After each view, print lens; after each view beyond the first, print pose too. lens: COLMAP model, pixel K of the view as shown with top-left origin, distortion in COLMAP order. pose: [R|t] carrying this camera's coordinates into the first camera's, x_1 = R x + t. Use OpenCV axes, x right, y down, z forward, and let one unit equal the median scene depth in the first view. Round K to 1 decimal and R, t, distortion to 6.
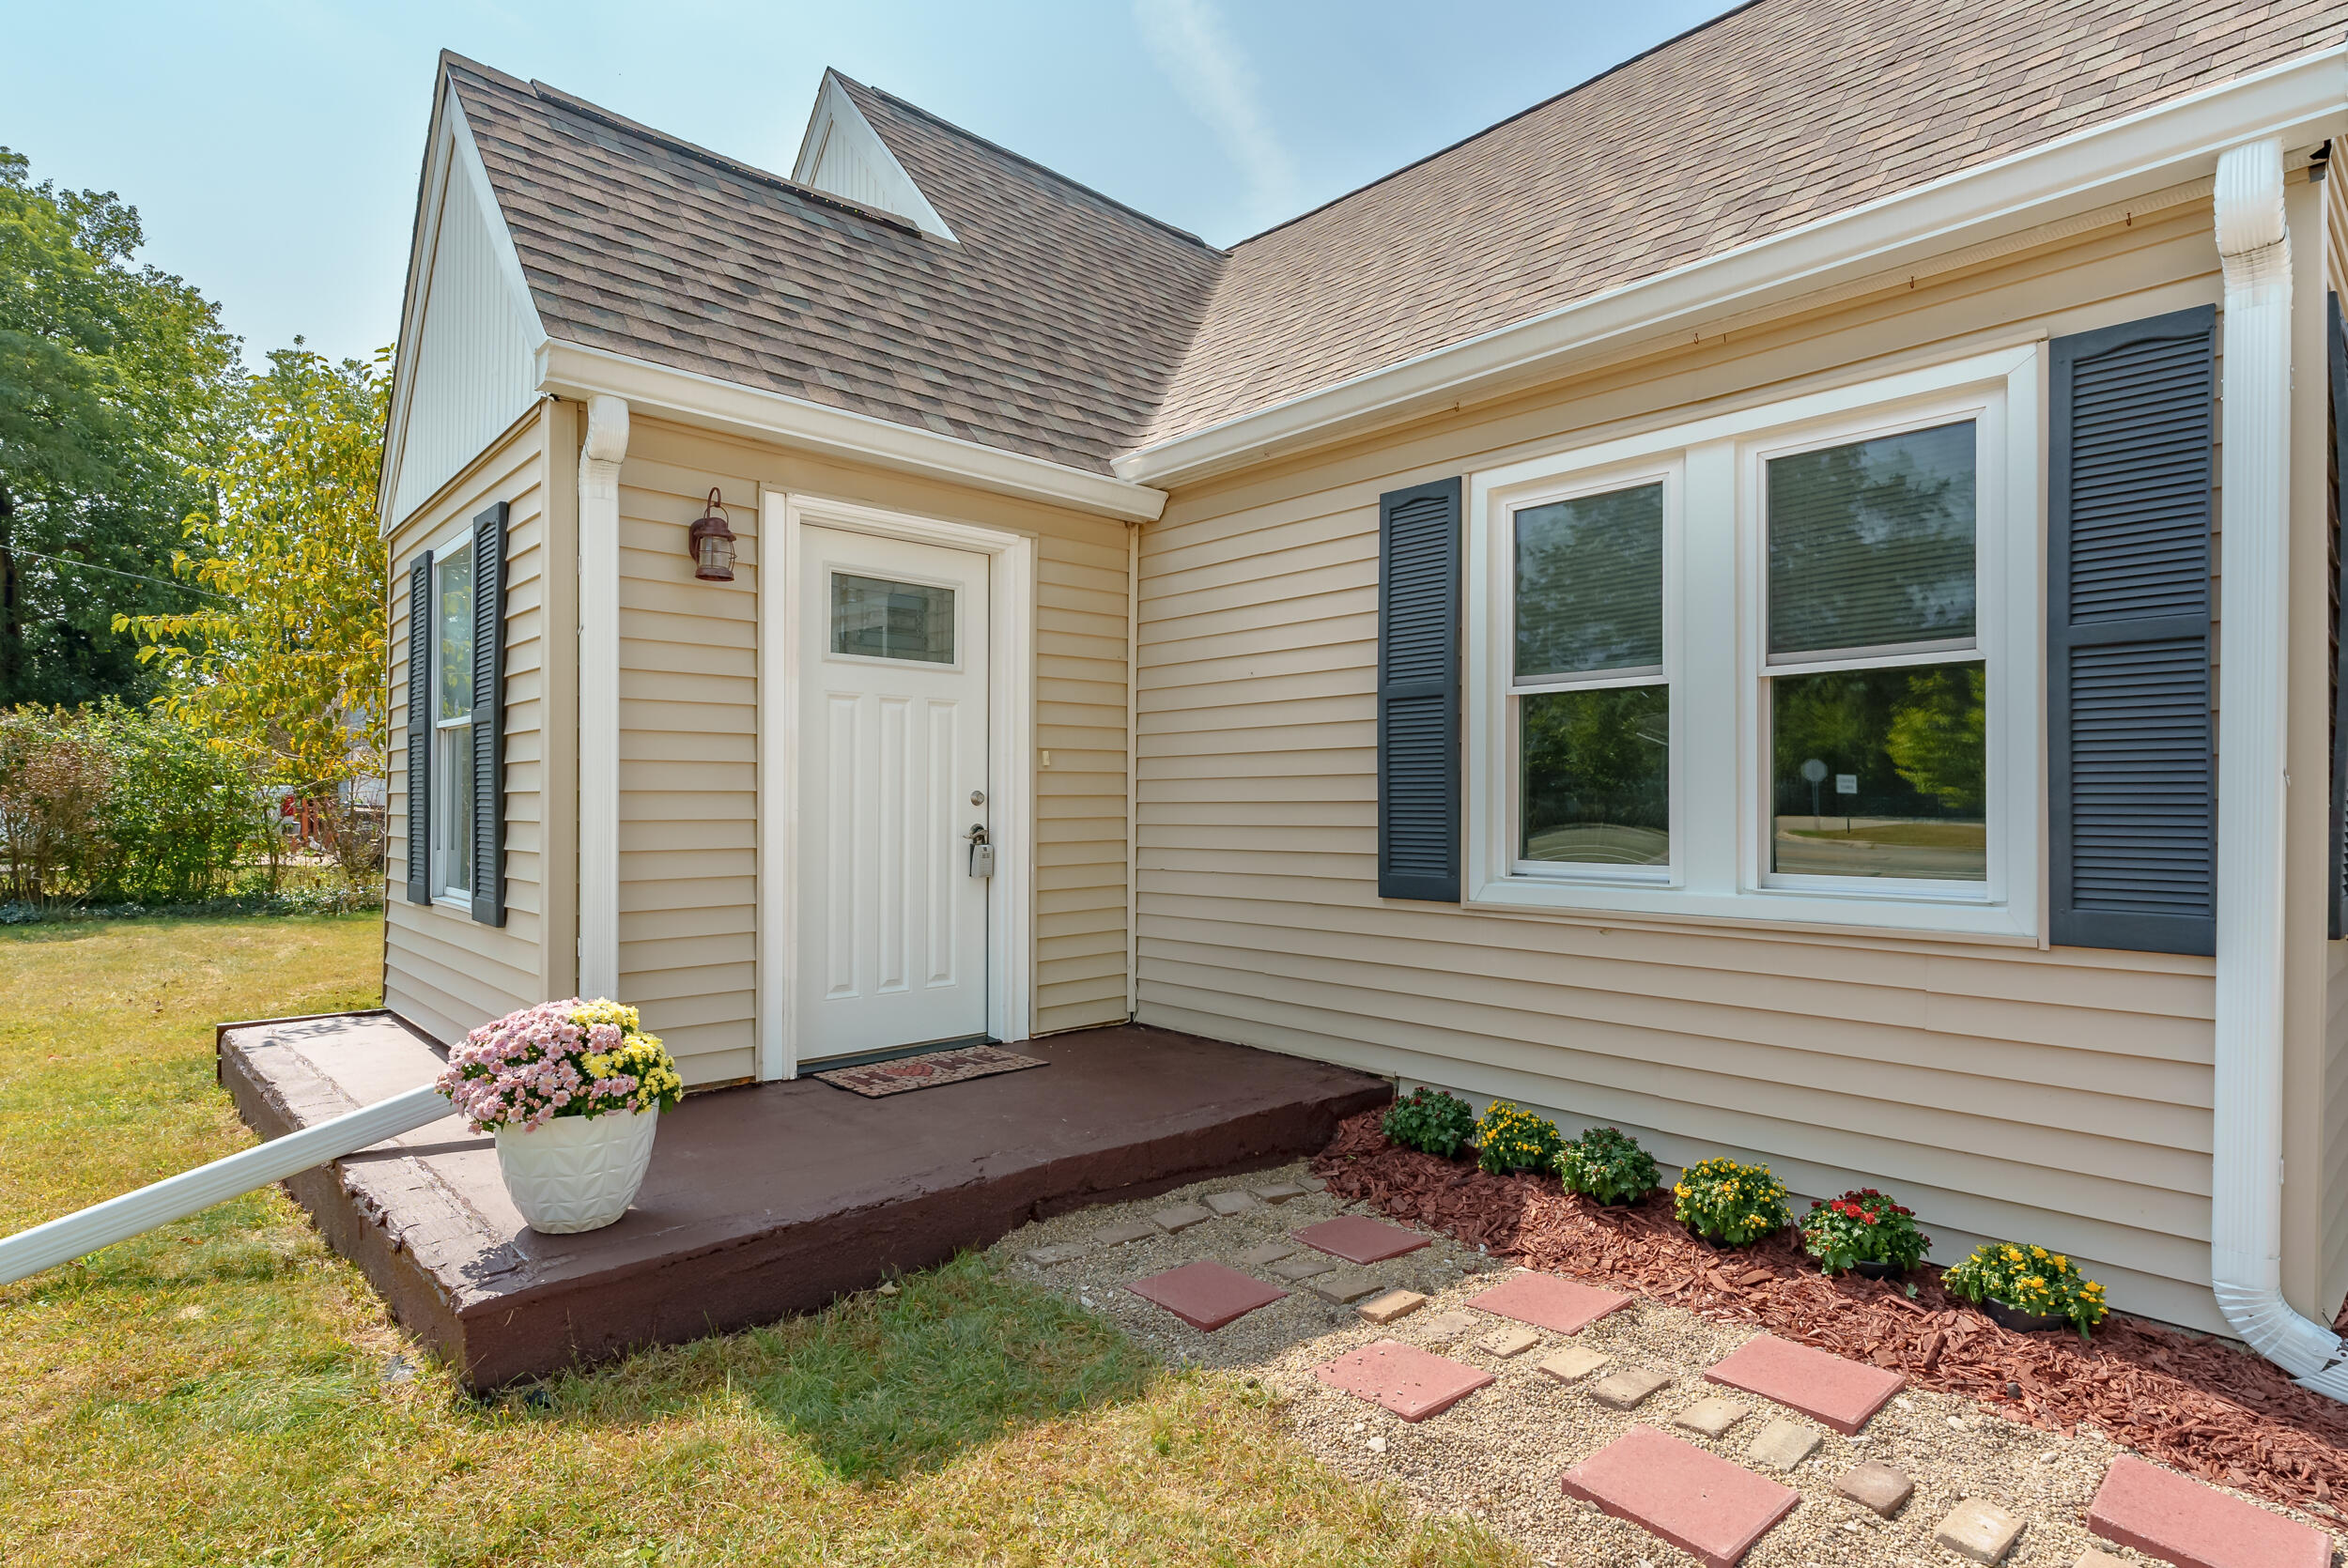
lens RADIAL K [[1249.4, 0, 1164.9], [0, 1249.4, 799.0], [0, 0, 1]] dist [-0.000782, 0.000036]
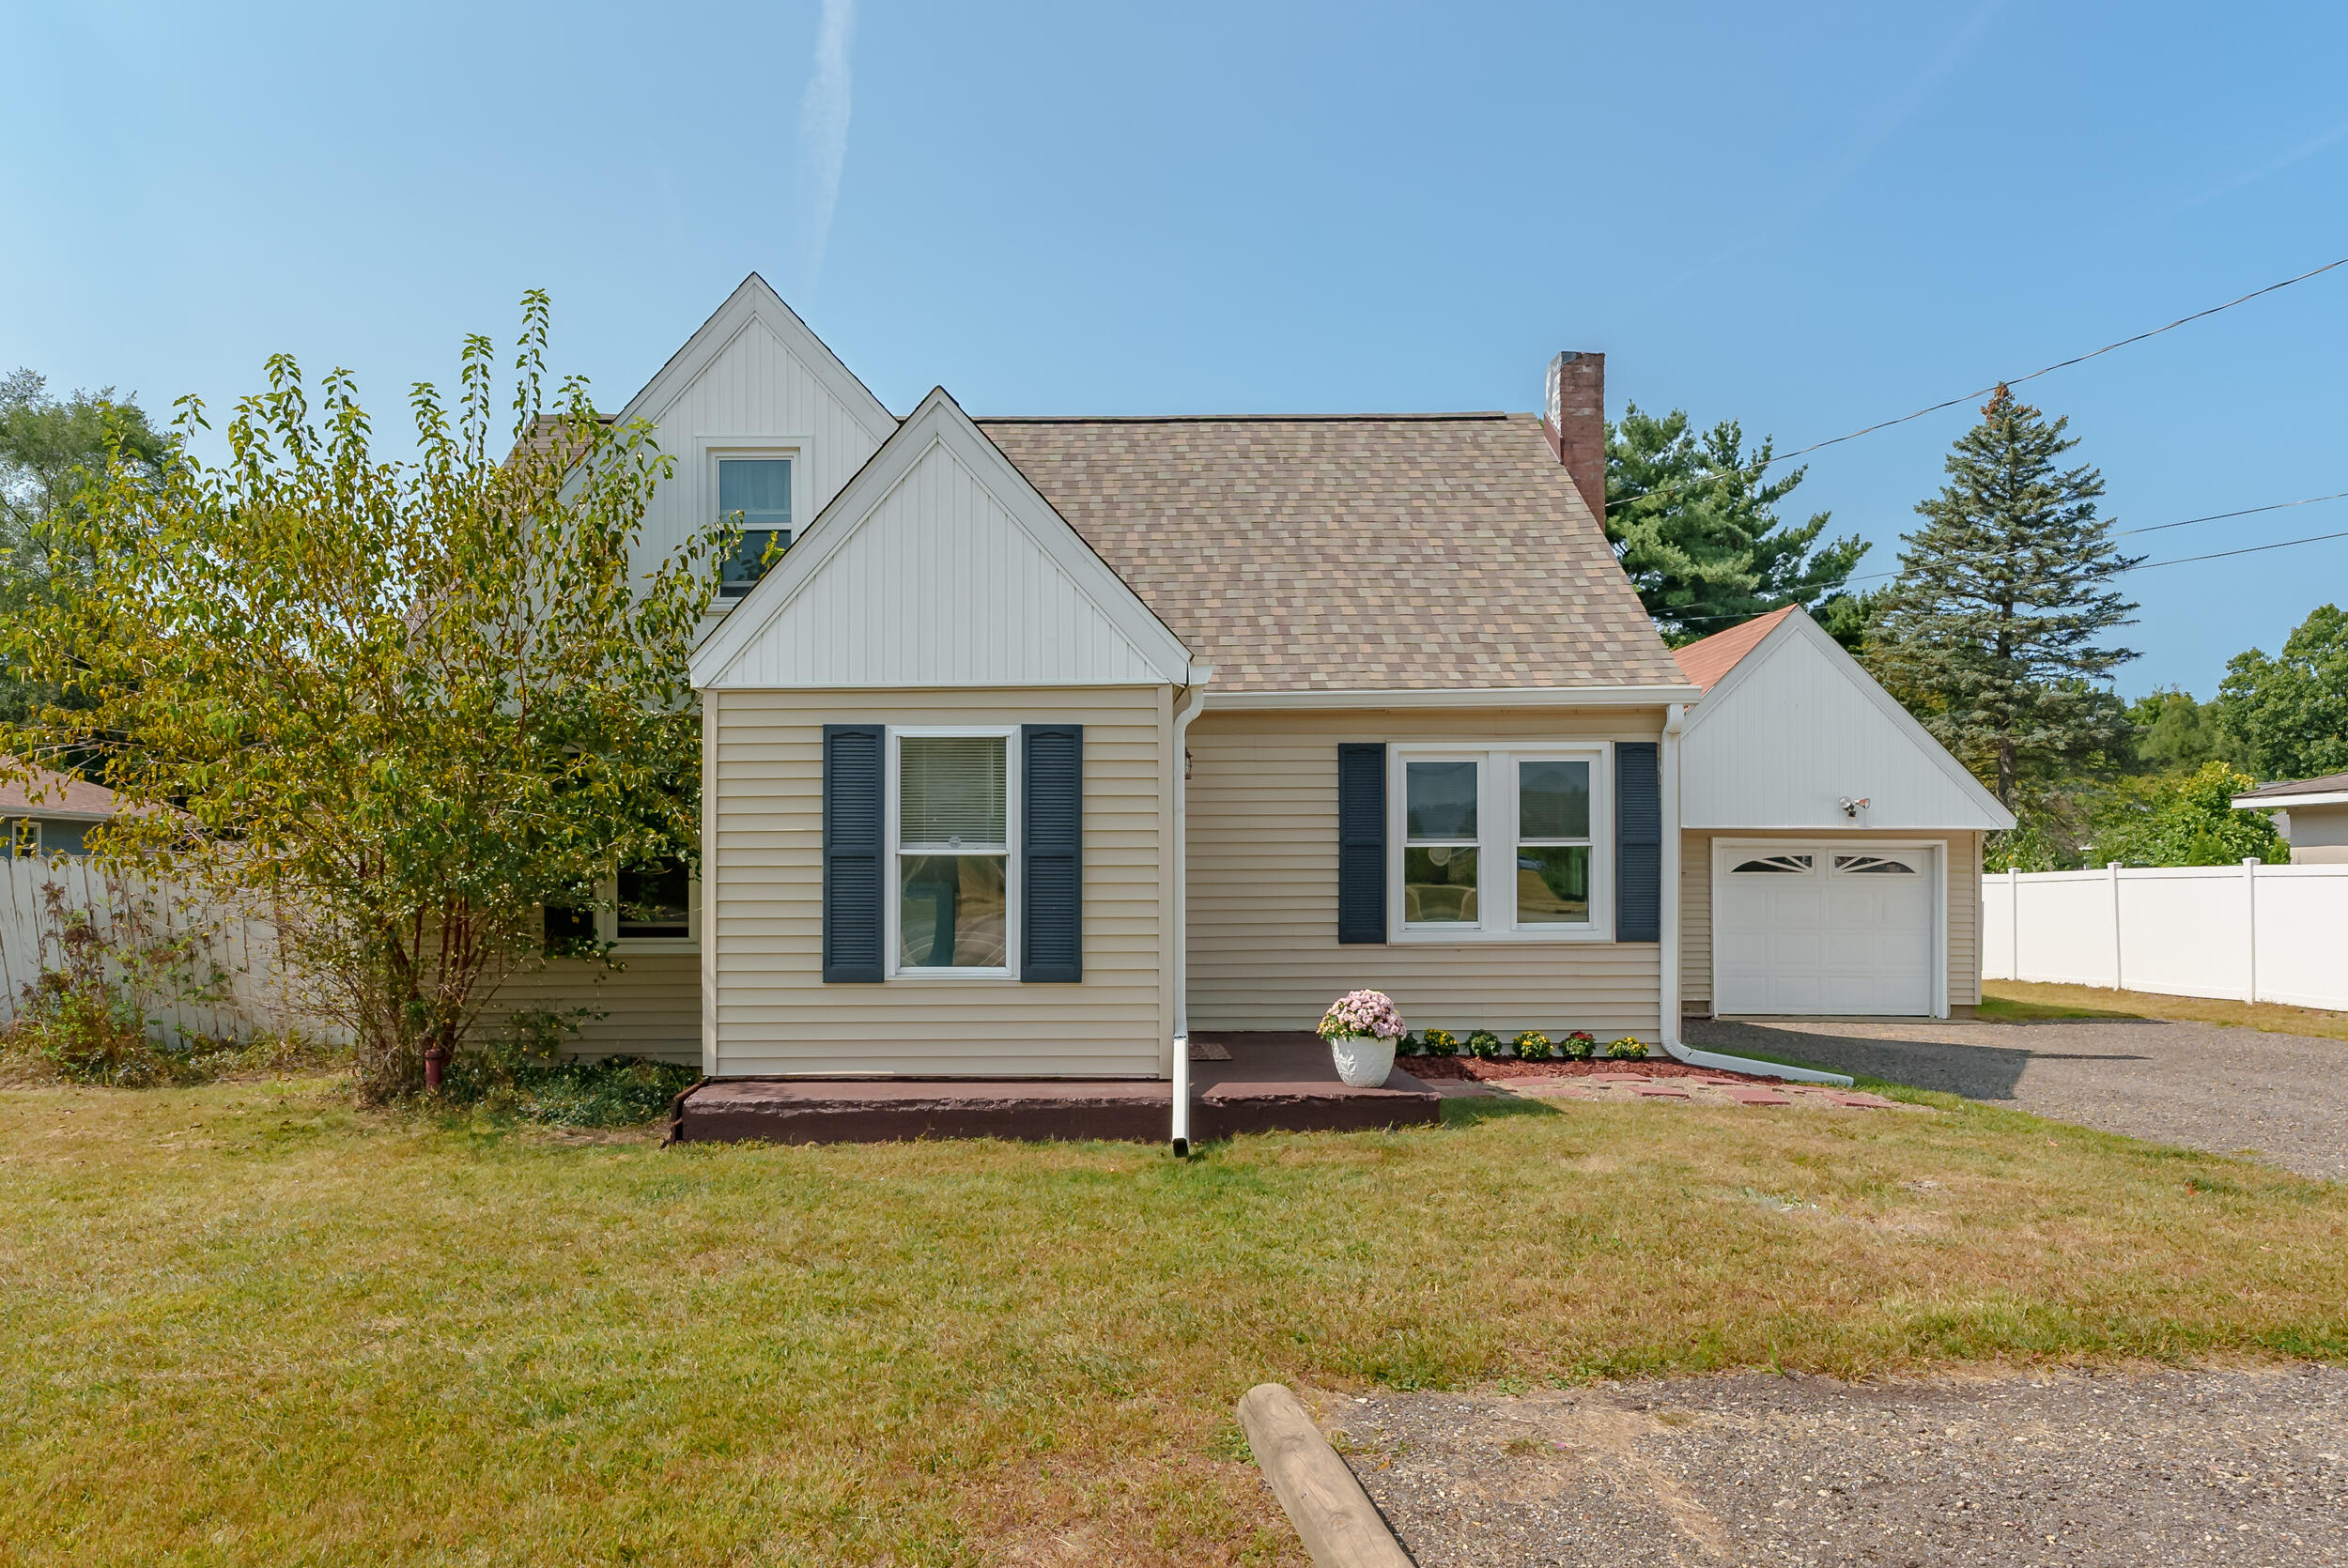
lens RADIAL K [[1509.1, 0, 1089.2], [0, 1509.1, 875.1], [0, 0, 1]] dist [-0.003103, 0.001961]
pose [[0.662661, -0.007069, 0.748886, -1.947453], [0.004166, 0.999975, 0.005752, -0.048237], [-0.748908, -0.000691, 0.662674, -0.314166]]
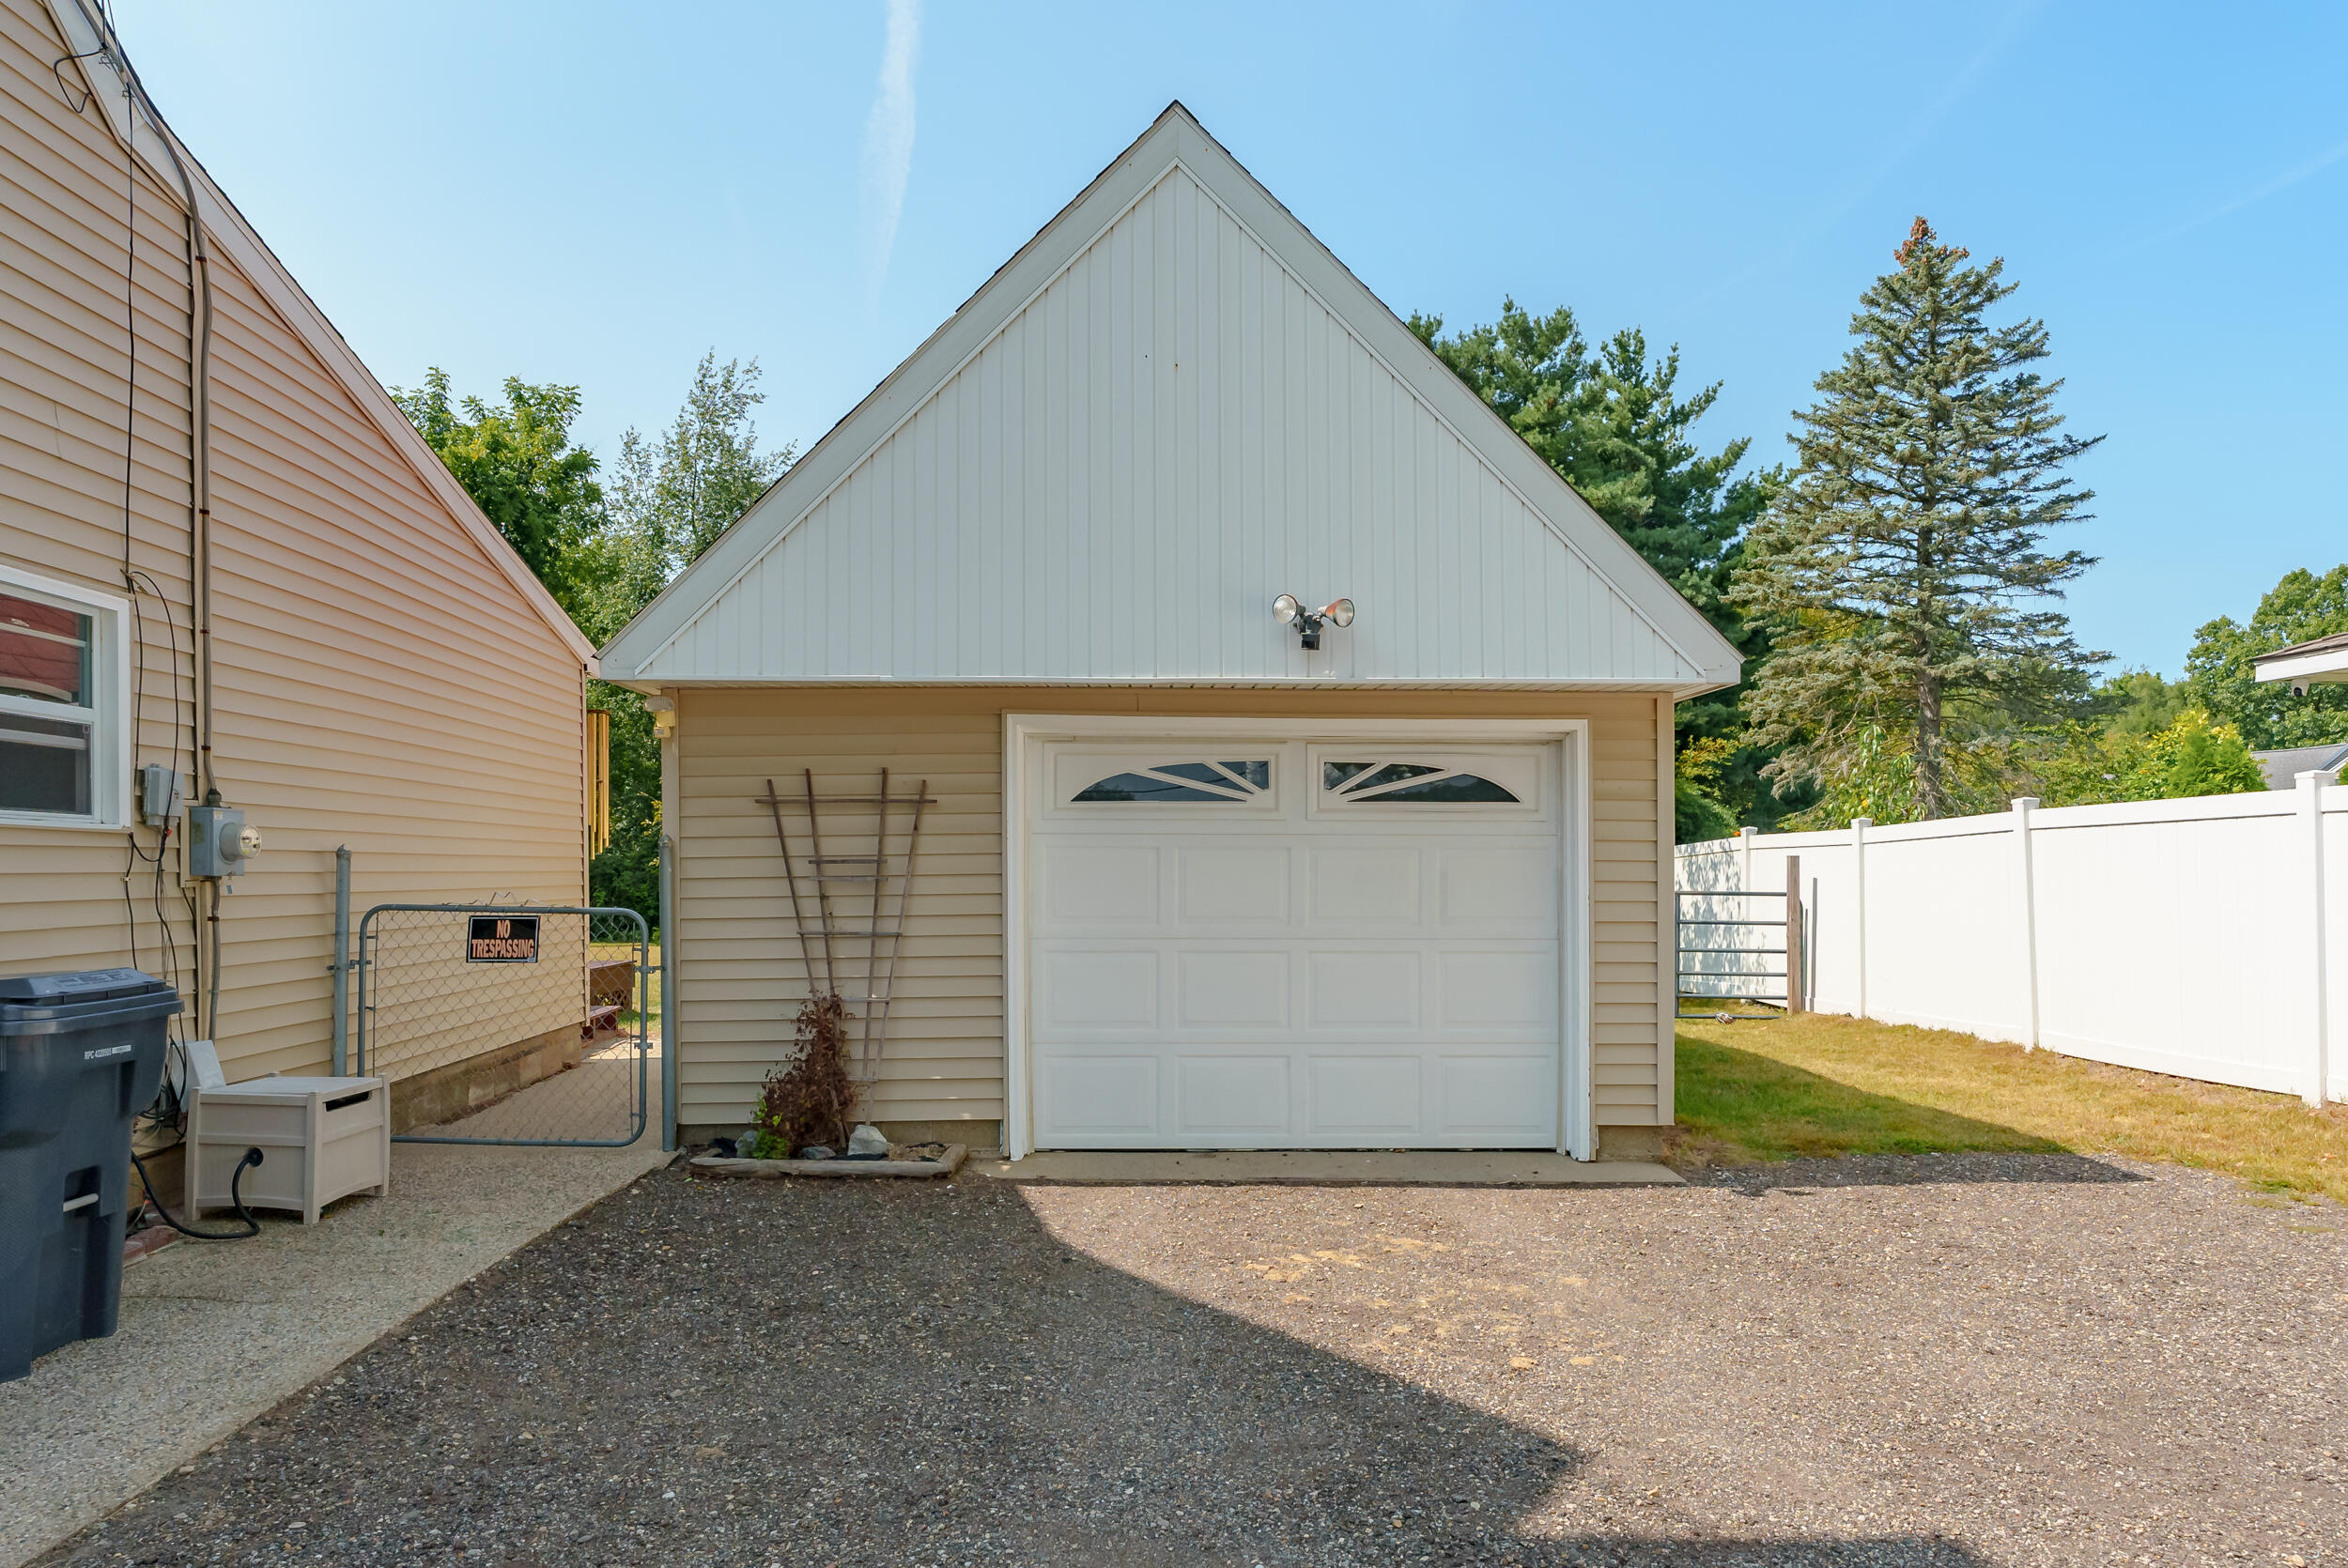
lens RADIAL K [[1401.4, 0, 1175.2], [0, 1401.4, 858.2], [0, 0, 1]] dist [-0.000701, -0.001918]
pose [[0.647598, -0.005383, 0.761963, 1.161412], [0.006611, 0.999977, 0.001445, 0.036734], [-0.761954, 0.004101, 0.647618, -0.000092]]
